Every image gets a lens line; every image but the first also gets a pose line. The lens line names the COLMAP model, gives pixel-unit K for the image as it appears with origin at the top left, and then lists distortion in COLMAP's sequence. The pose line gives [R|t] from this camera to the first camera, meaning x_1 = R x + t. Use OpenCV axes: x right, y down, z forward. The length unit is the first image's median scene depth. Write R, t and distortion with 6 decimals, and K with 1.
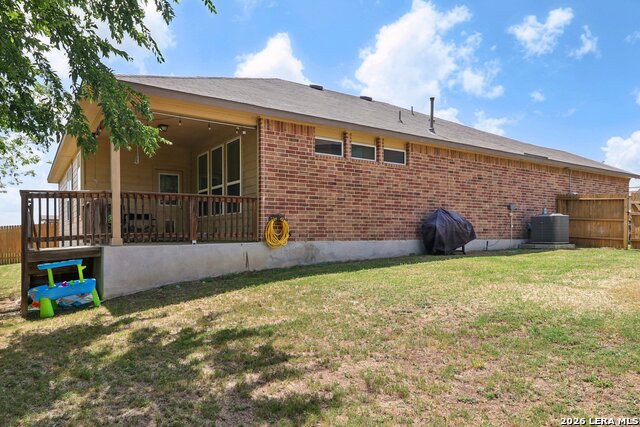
lens RADIAL K [[435.6, 0, 320.2], [0, 435.6, 240.2], [0, 0, 1]] dist [0.001618, -0.002801]
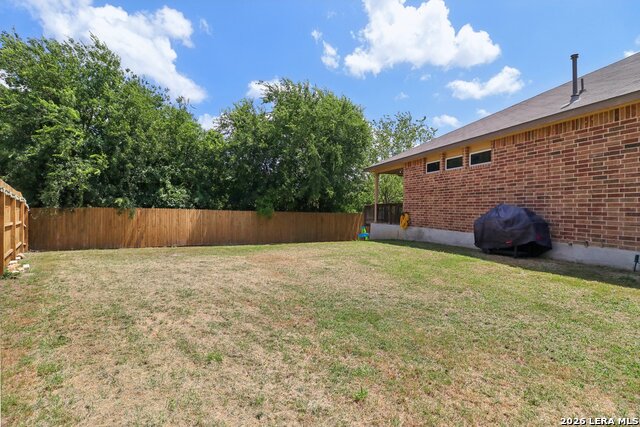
lens RADIAL K [[302.4, 0, 317.6], [0, 302.4, 210.6], [0, 0, 1]] dist [-0.001556, -0.014798]
pose [[-0.331188, 0.001070, -0.943564, 1.349000], [-0.033413, 0.999359, 0.012862, -0.071862], [0.942973, 0.035787, -0.330940, 1.141834]]
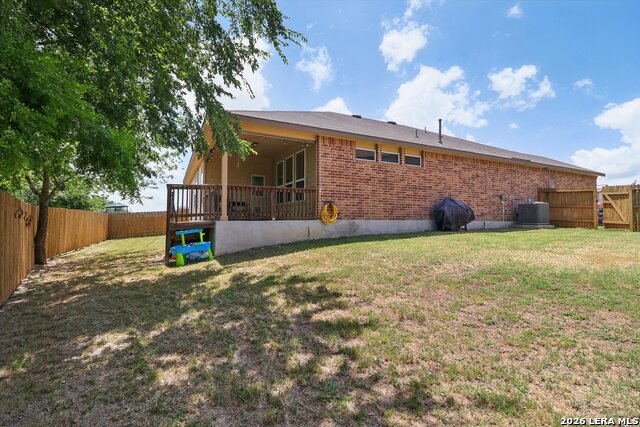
lens RADIAL K [[302.4, 0, 317.6], [0, 302.4, 210.6], [0, 0, 1]] dist [-0.001556, -0.014798]
pose [[0.990558, -0.001422, -0.137090, -0.000103], [-0.005553, 0.998709, -0.050487, 0.025786], [0.136985, 0.050772, 0.989271, 0.001128]]
